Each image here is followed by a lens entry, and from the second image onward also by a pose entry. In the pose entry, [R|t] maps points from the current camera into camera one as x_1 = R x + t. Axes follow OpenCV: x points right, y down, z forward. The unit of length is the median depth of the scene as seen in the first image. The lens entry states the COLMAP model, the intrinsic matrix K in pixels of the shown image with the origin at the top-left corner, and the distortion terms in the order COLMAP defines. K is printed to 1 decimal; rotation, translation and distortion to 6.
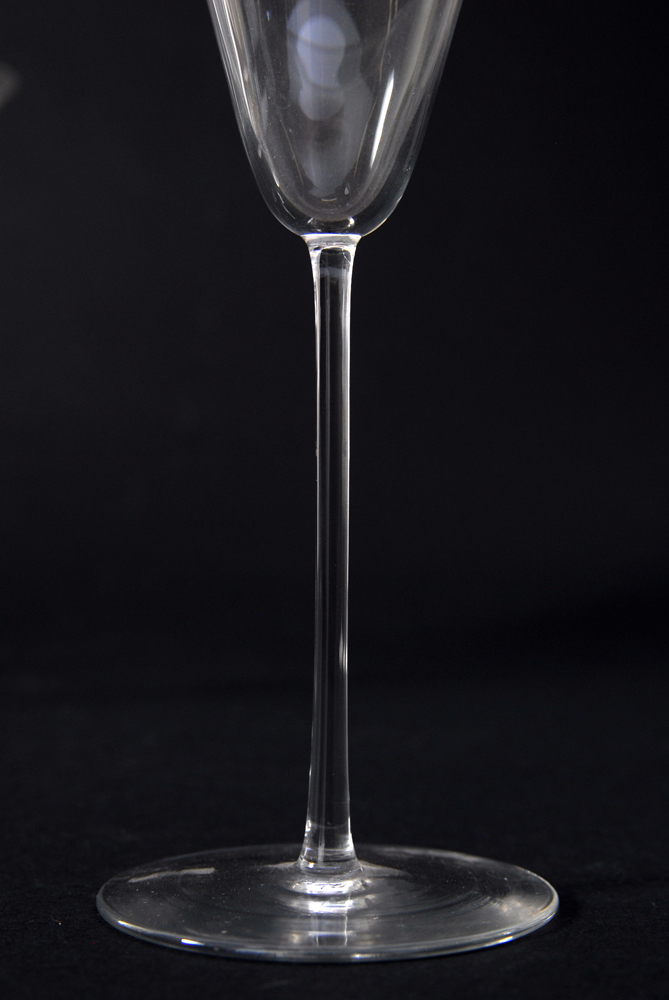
lens RADIAL K [[2131.1, 0, 334.5], [0, 2131.1, 500.0], [0, 0, 1]] dist [-0.899948, -0.047119]
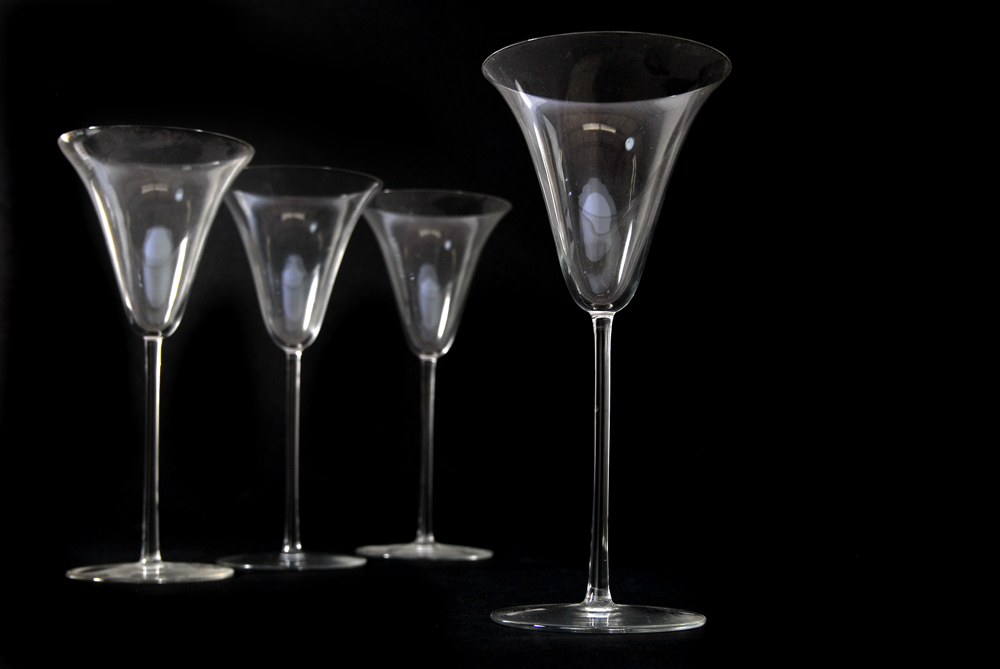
lens RADIAL K [[1495.1, 0, 500.0], [0, 1495.1, 334.5], [0, 0, 1]] dist [-0.226589, 0.002470]
pose [[0.997736, 0.004090, -0.067135, -0.002821], [-0.010066, 0.995988, -0.088919, 0.037151], [0.066502, 0.089394, 0.993774, -0.550407]]
